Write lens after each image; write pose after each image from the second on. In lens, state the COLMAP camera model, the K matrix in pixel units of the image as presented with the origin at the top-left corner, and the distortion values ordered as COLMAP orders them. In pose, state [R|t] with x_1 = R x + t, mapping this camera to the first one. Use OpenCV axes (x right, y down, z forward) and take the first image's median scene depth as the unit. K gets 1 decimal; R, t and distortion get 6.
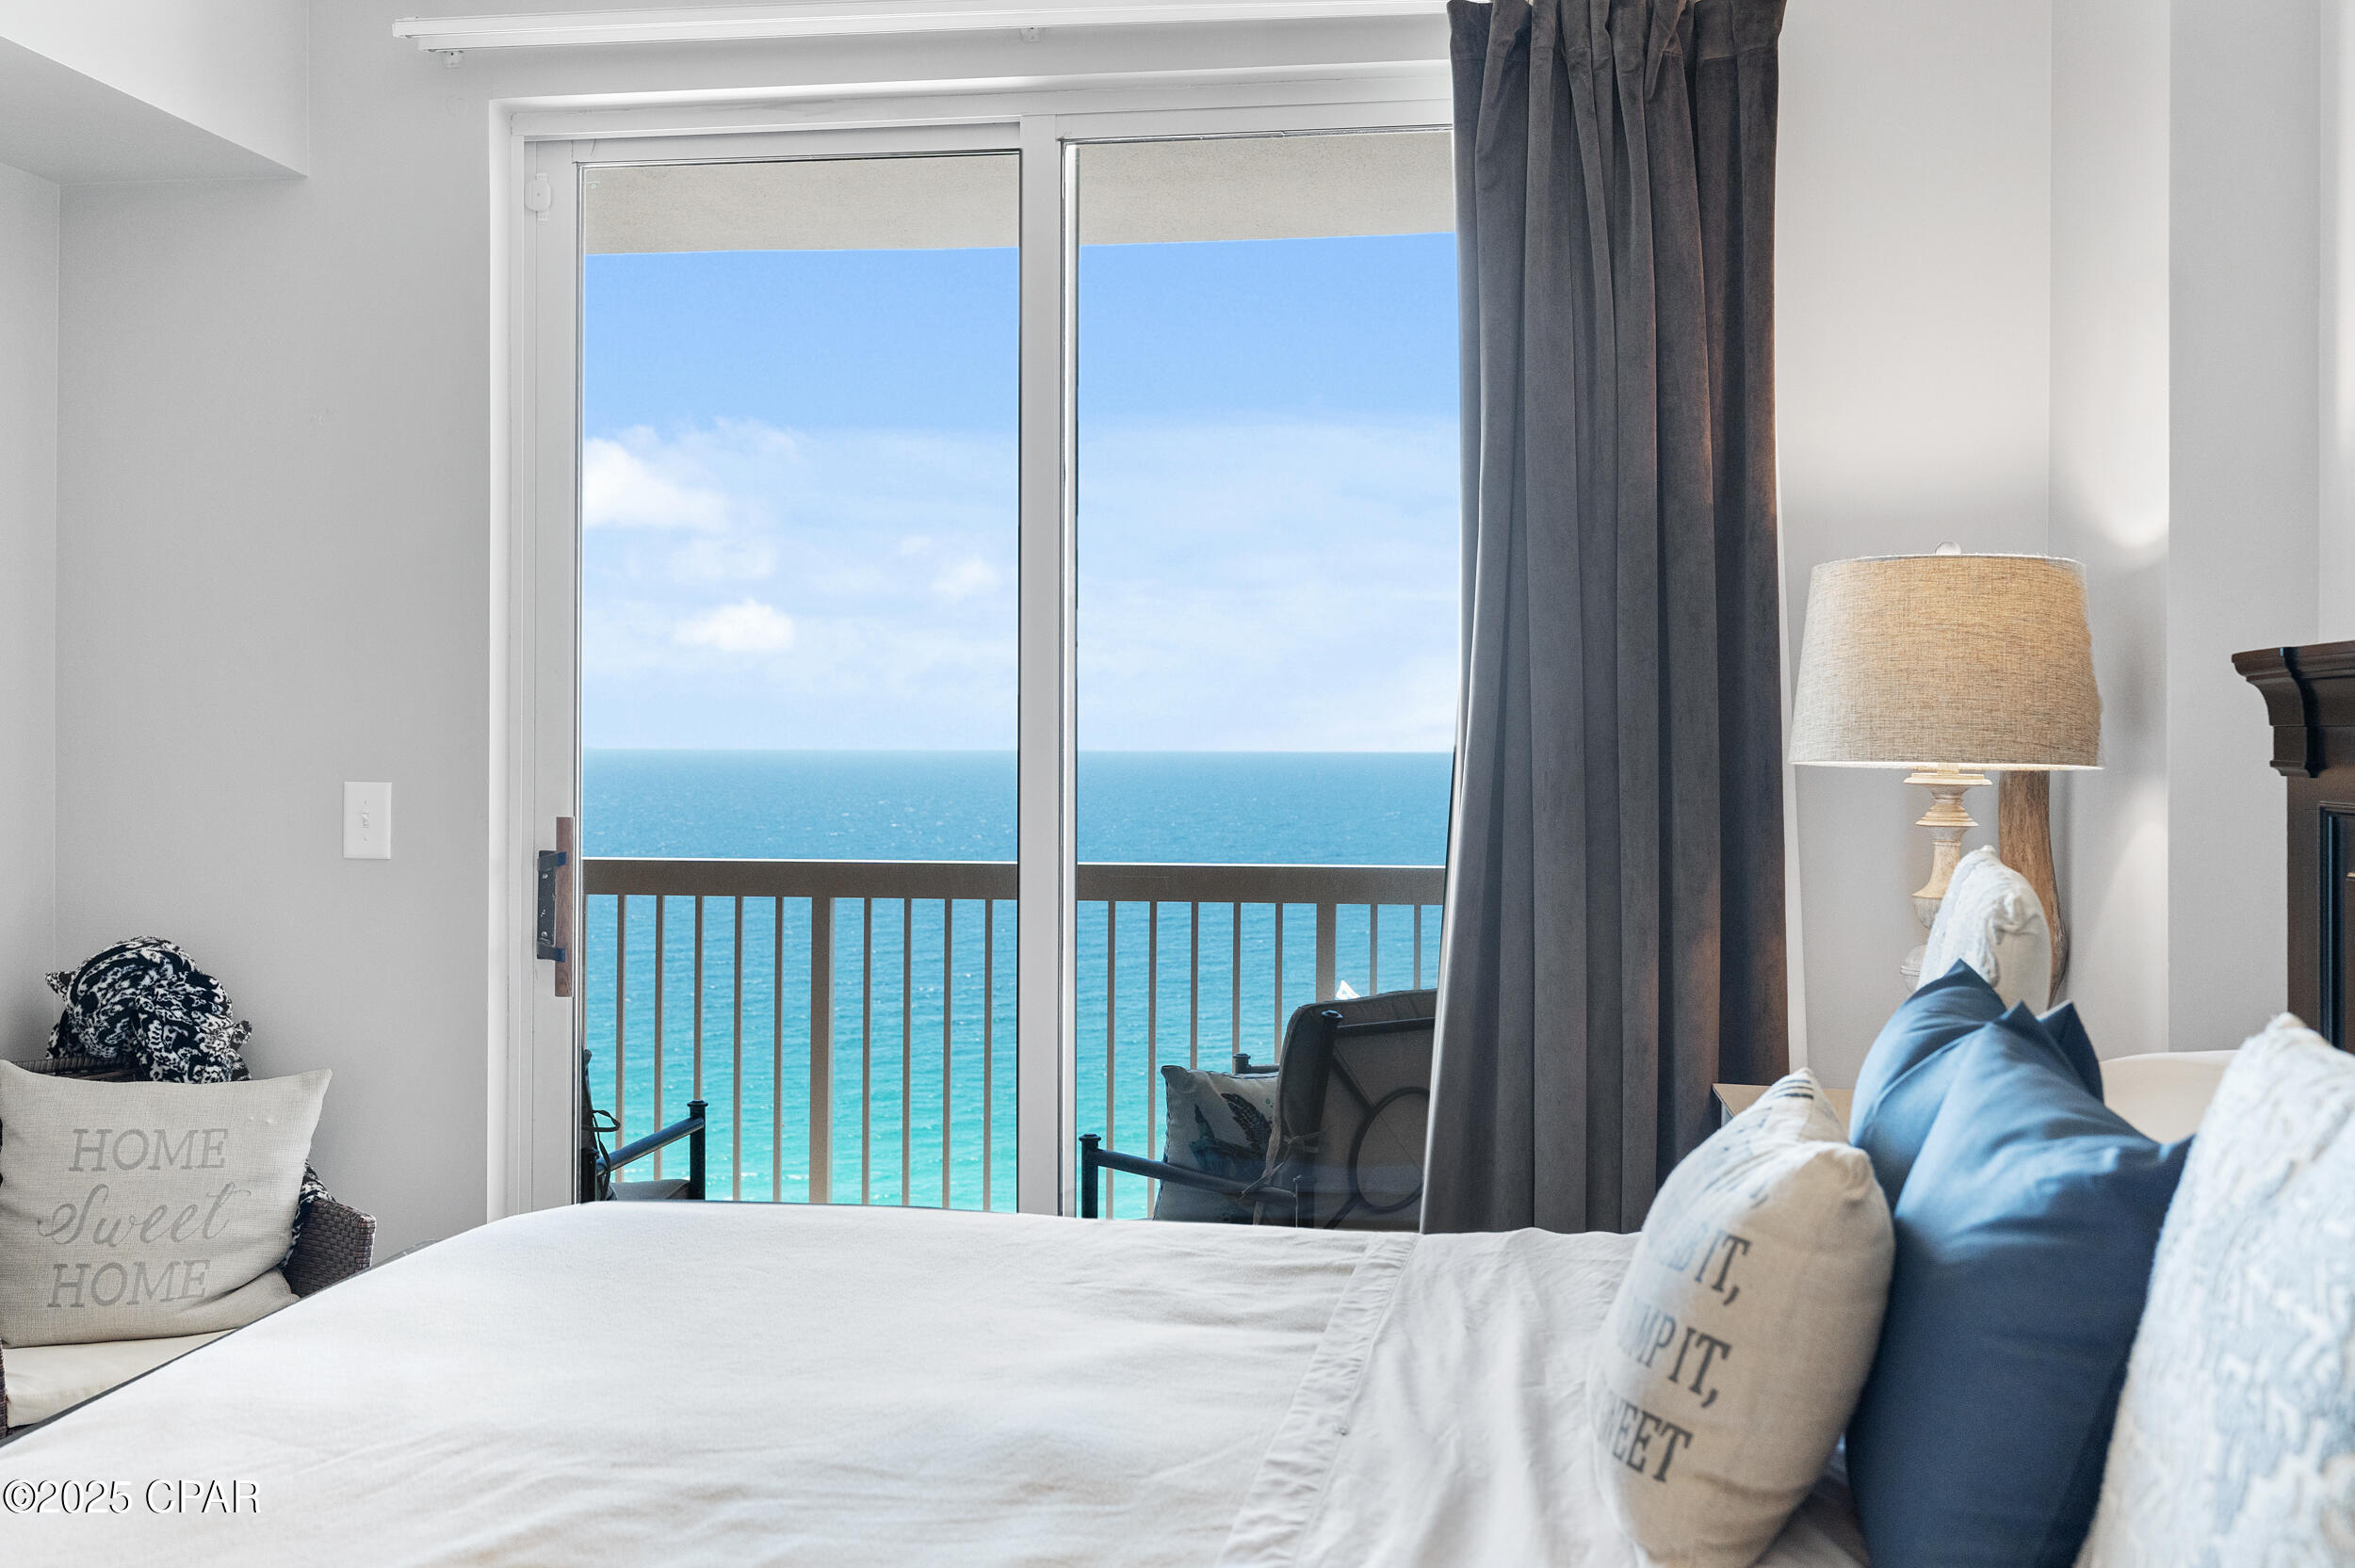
lens RADIAL K [[2305.1, 0, 1177.0], [0, 2305.1, 708.7], [0, 0, 1]] dist [0.020456, 0.001657]
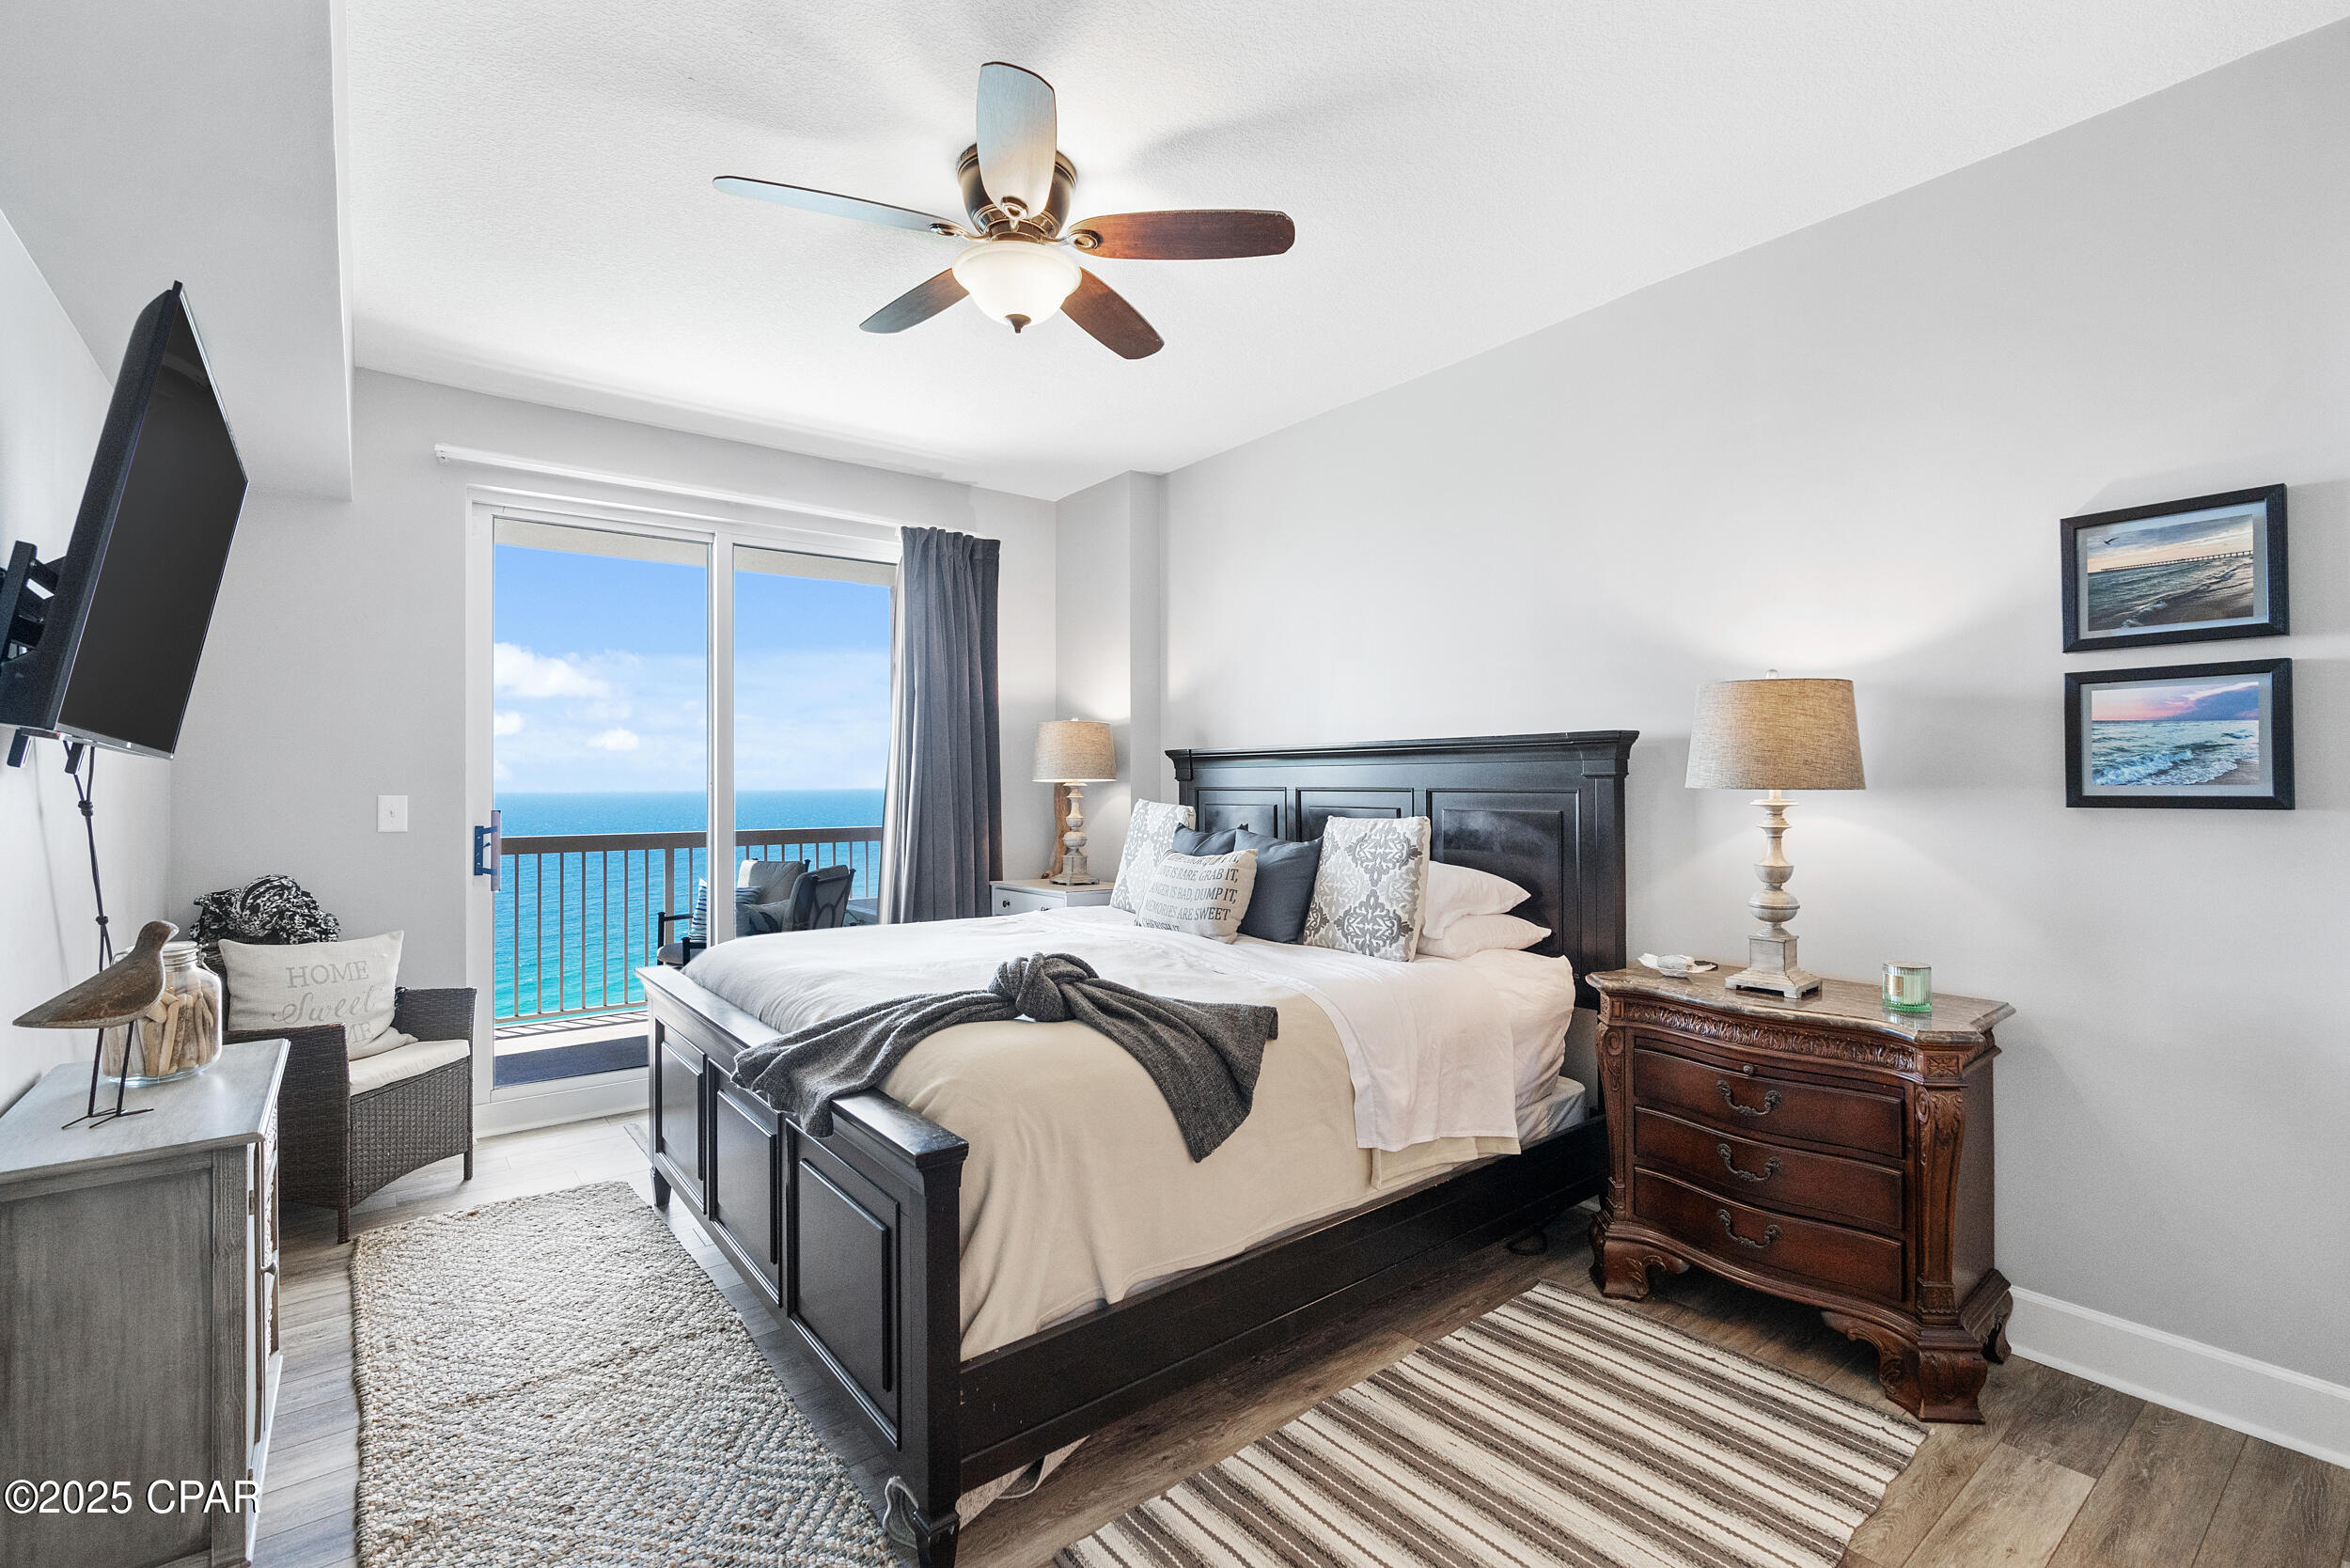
lens RADIAL K [[1053.2, 0, 1175.0], [0, 1053.2, 784.0], [0, 0, 1]] dist [-0.001772, 0.000536]
pose [[0.691241, -0.004553, 0.722610, -0.623195], [-0.002740, 0.999956, 0.008922, 0.012631], [-0.722619, -0.008147, 0.691199, -0.191097]]
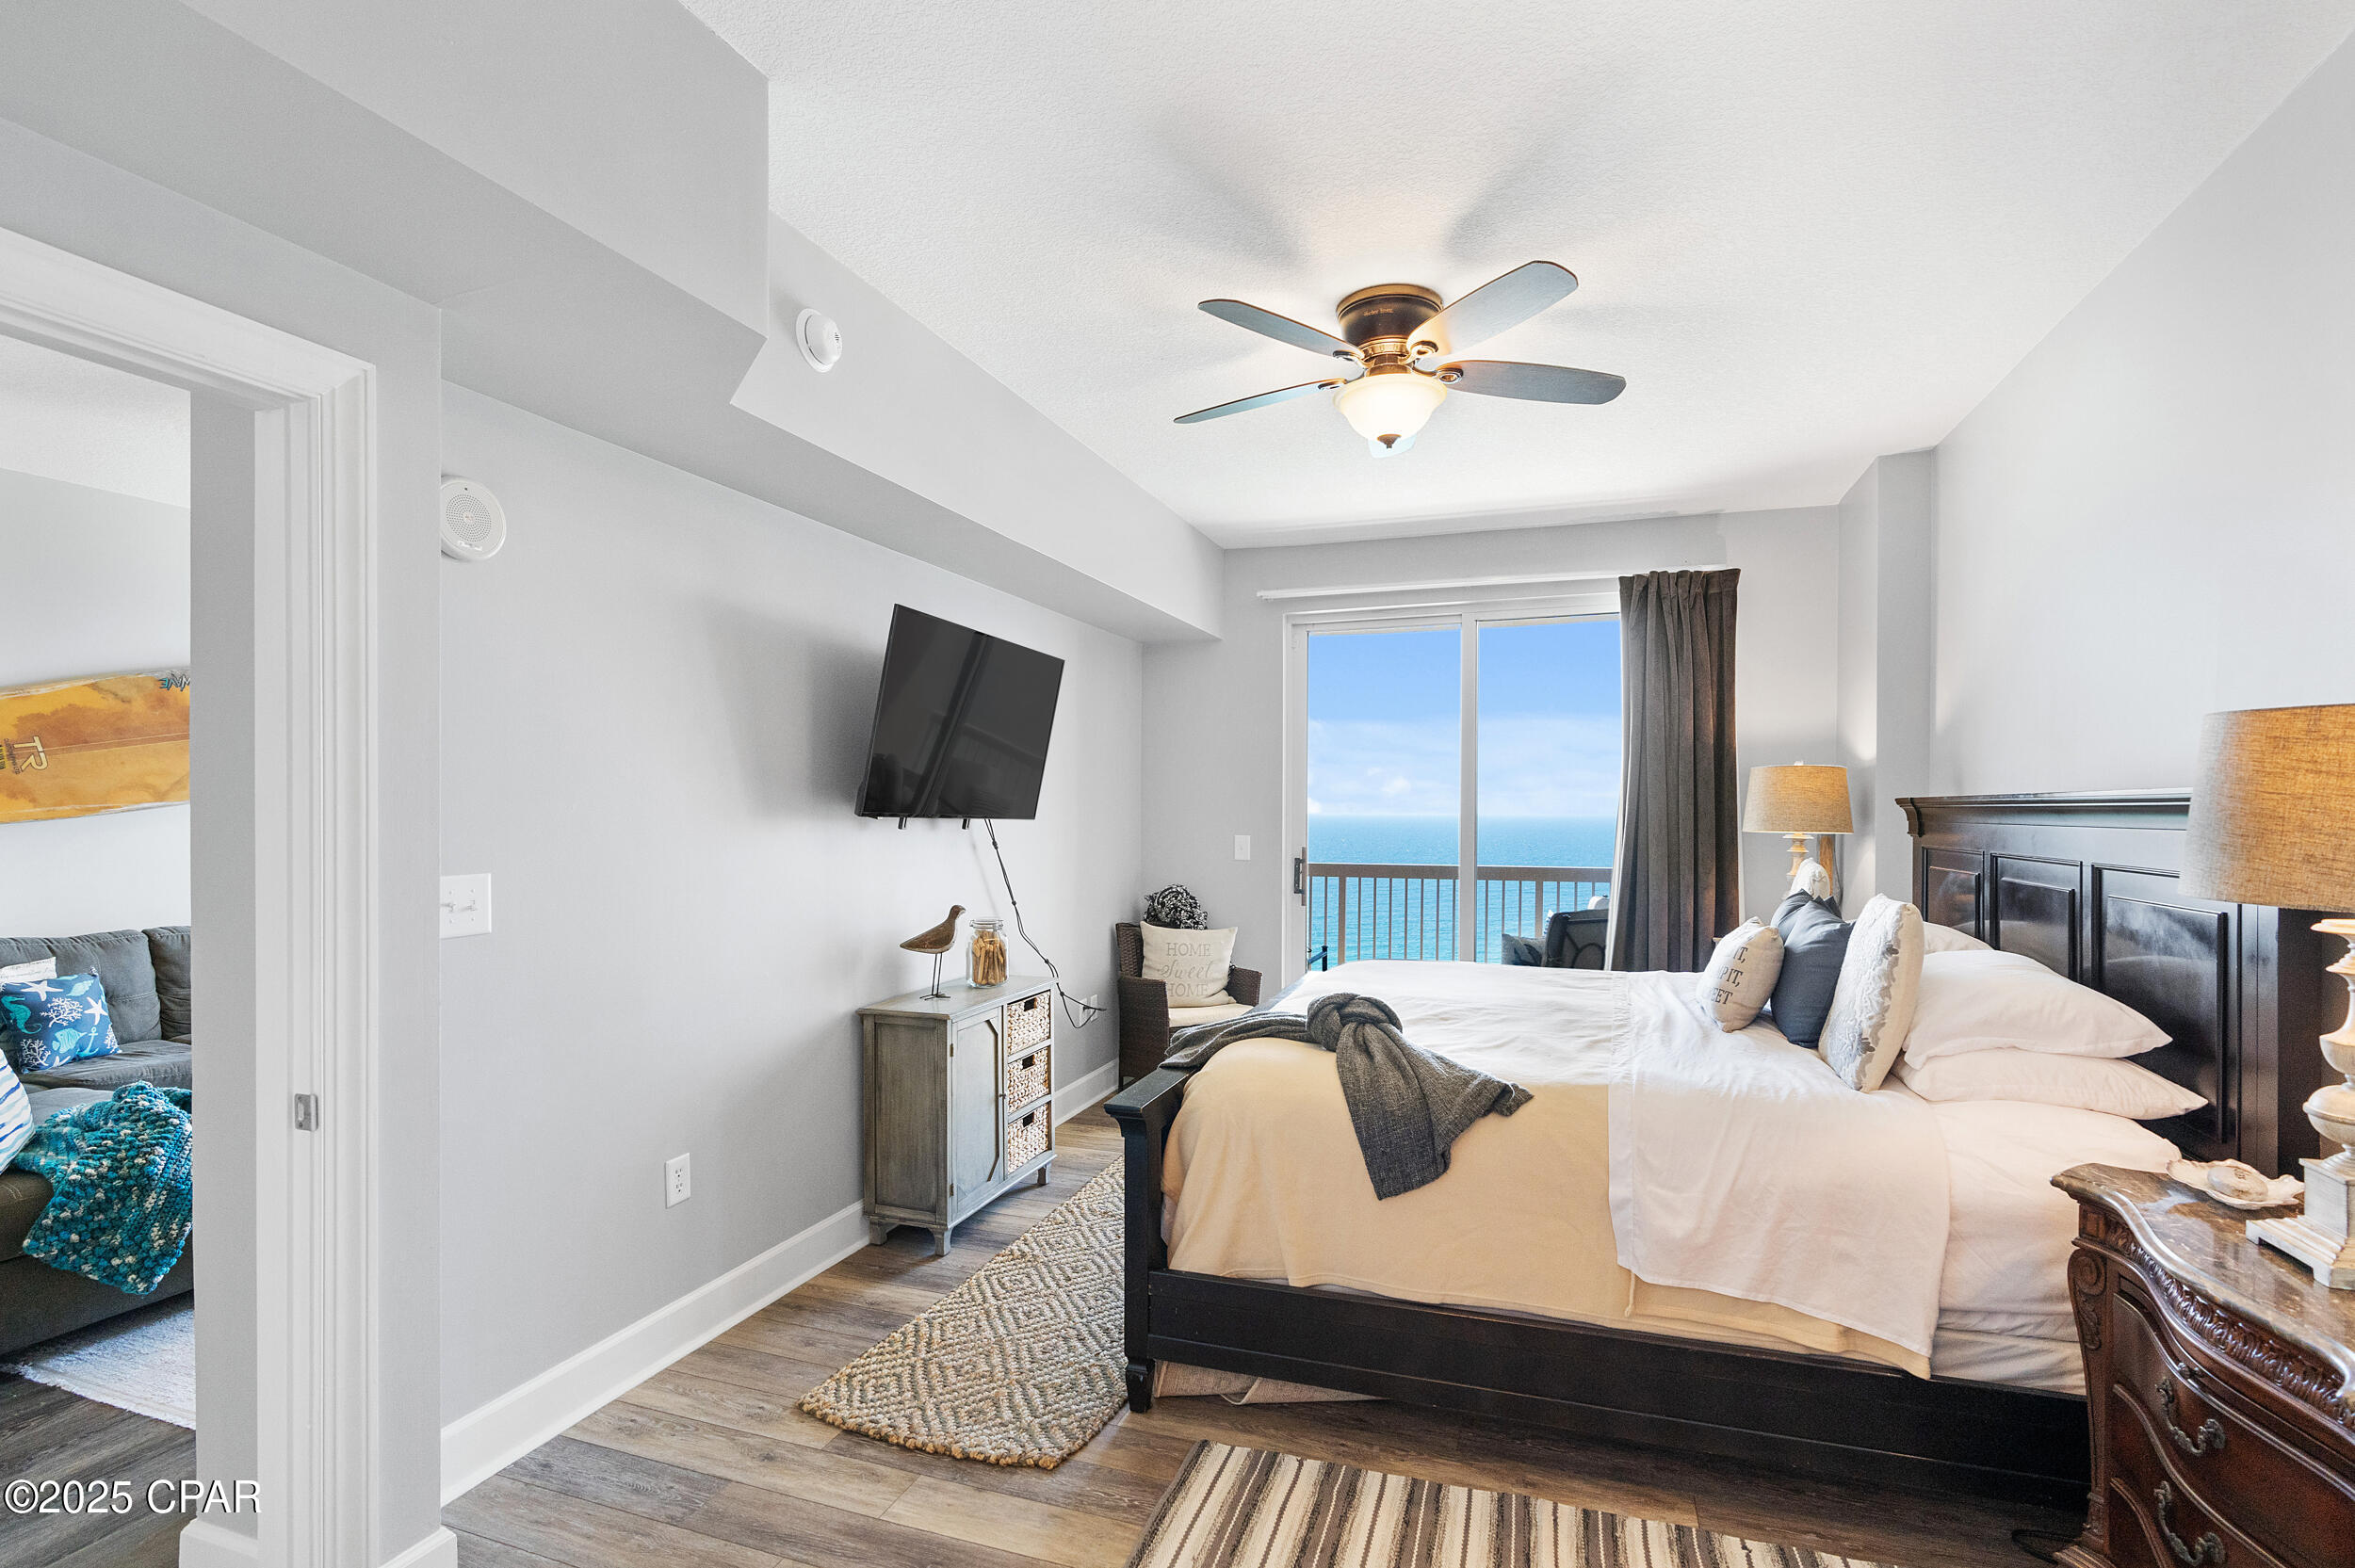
lens RADIAL K [[1069.5, 0, 1199.0], [0, 1069.5, 816.1], [0, 0, 1]] dist [-0.004056, -0.000202]
pose [[0.982404, 0.000349, -0.186765, -0.158925], [0.002695, 0.999868, 0.016043, -0.019262], [0.186746, -0.016264, 0.982274, -0.469469]]
